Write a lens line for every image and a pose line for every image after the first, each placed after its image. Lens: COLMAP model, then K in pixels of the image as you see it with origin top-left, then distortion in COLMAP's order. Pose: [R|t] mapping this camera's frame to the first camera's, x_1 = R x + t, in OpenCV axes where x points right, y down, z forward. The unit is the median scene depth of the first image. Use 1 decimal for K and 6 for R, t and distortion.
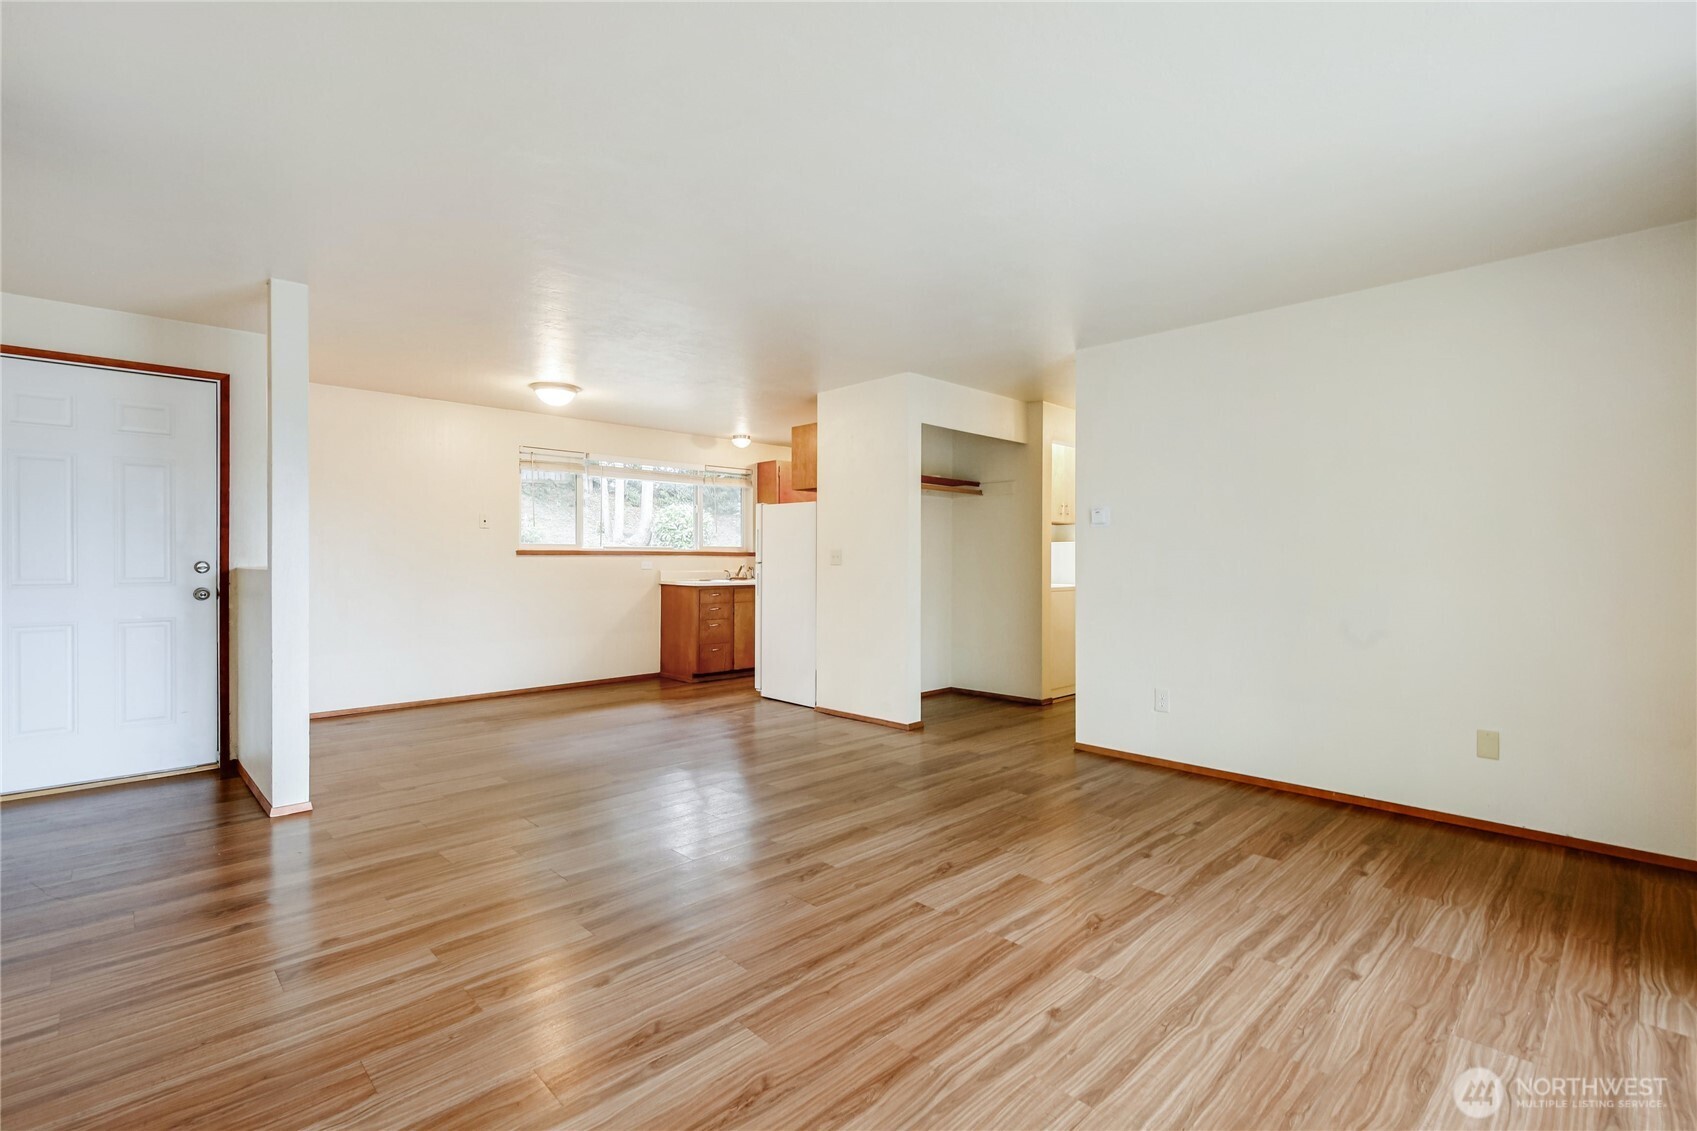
lens RADIAL K [[774.2, 0, 857.1], [0, 774.2, 561.9], [0, 0, 1]] dist [0.011559, -0.000369]
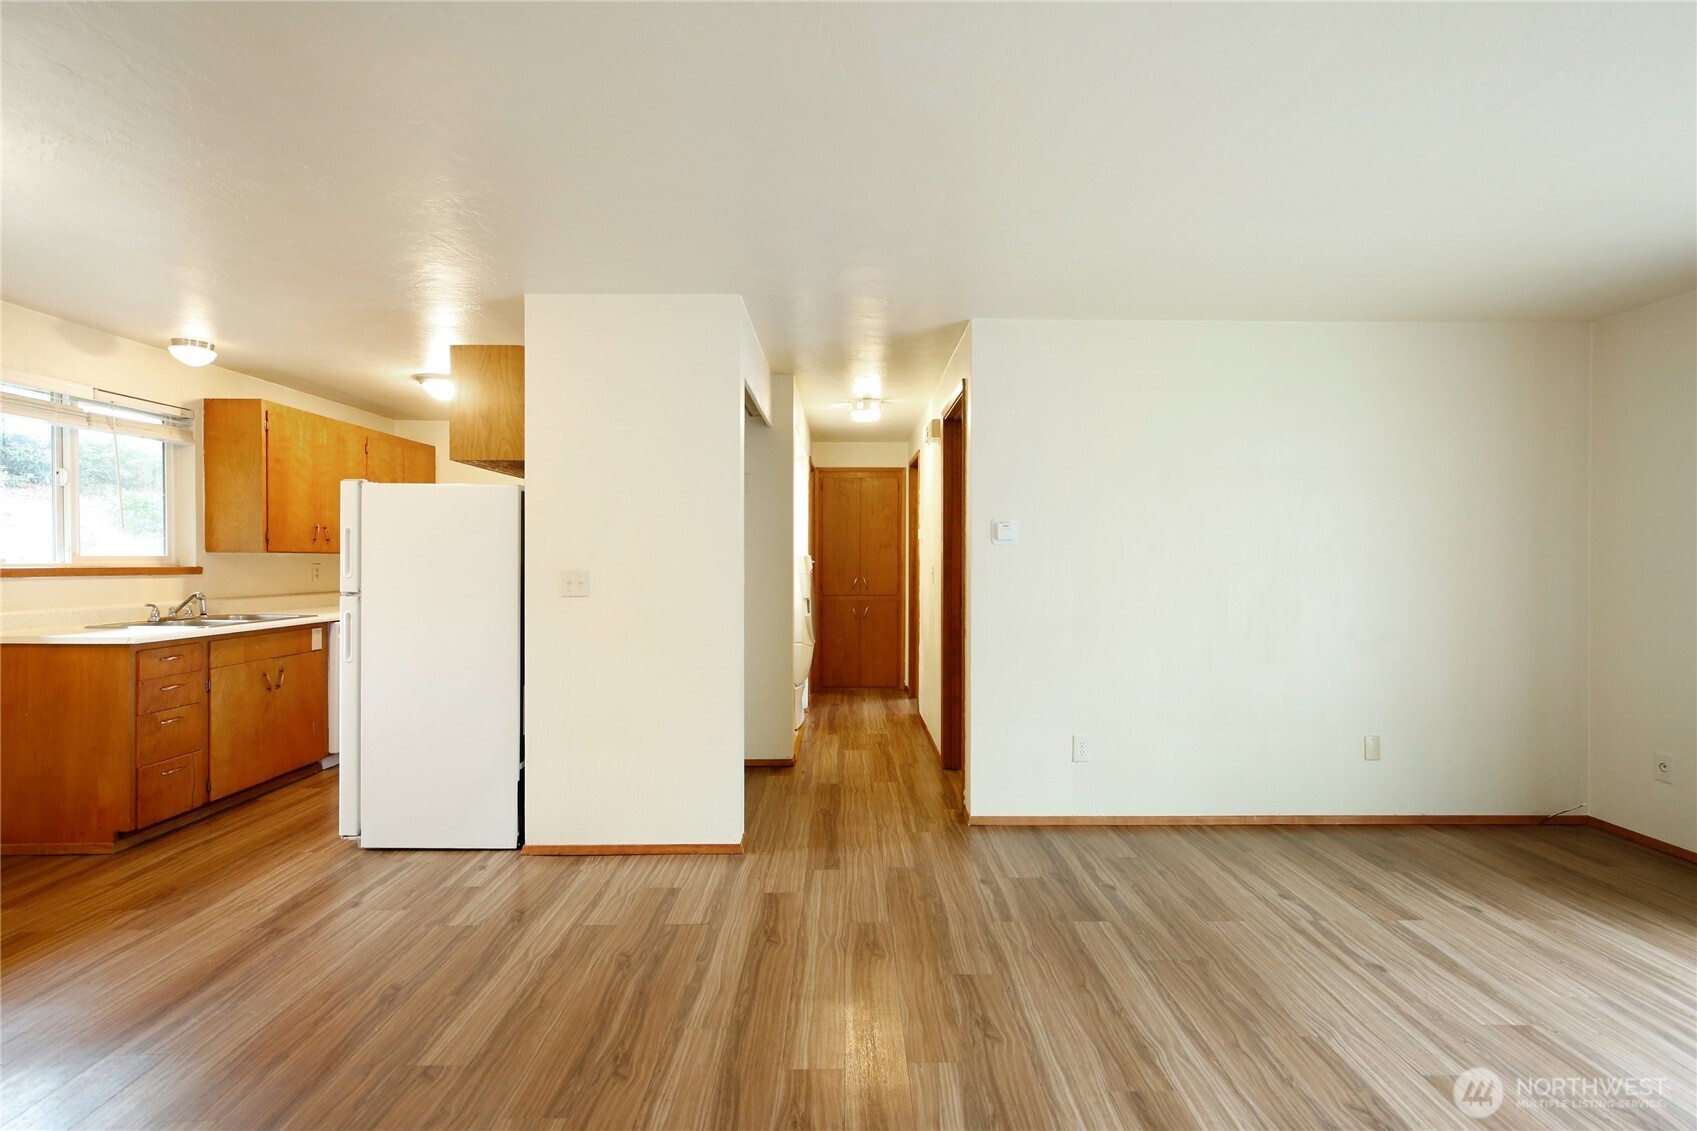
lens RADIAL K [[788.0, 0, 853.9], [0, 788.0, 563.7], [0, 0, 1]] dist [-0.002961, 0.005395]
pose [[0.691012, -0.005701, 0.722820, -0.527729], [0.002417, 0.999982, 0.005577, -0.040249], [-0.722839, -0.002107, 0.691013, 0.746656]]
